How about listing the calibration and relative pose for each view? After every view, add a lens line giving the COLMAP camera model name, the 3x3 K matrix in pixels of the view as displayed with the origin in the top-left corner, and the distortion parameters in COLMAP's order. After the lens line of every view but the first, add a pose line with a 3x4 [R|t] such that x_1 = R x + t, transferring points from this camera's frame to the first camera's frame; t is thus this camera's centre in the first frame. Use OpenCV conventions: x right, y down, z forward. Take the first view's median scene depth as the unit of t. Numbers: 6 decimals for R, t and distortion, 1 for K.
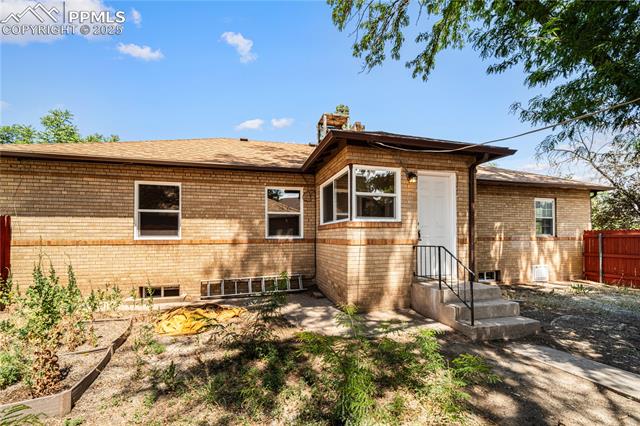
lens RADIAL K [[265.0, 0, 320.7], [0, 265.0, 234.6], [0, 0, 1]] dist [0.001595, -0.000026]
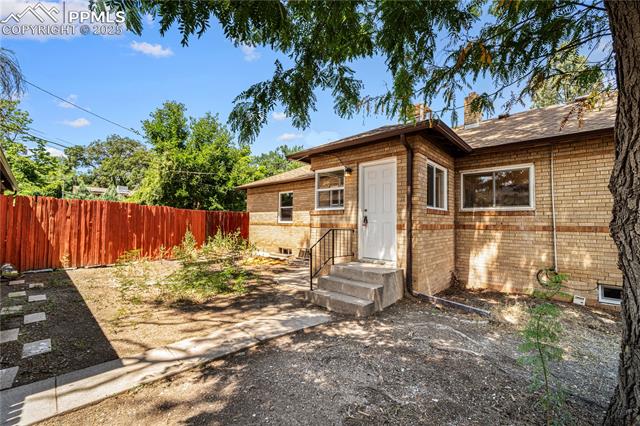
lens RADIAL K [[265.0, 0, 323.1], [0, 265.0, 213.4], [0, 0, 1]] dist [0.001595, -0.000026]
pose [[0.540637, -0.021209, -0.840988, 1.227683], [-0.005016, 0.999583, -0.028433, 0.004505], [0.841241, 0.019590, 0.540306, 0.250064]]
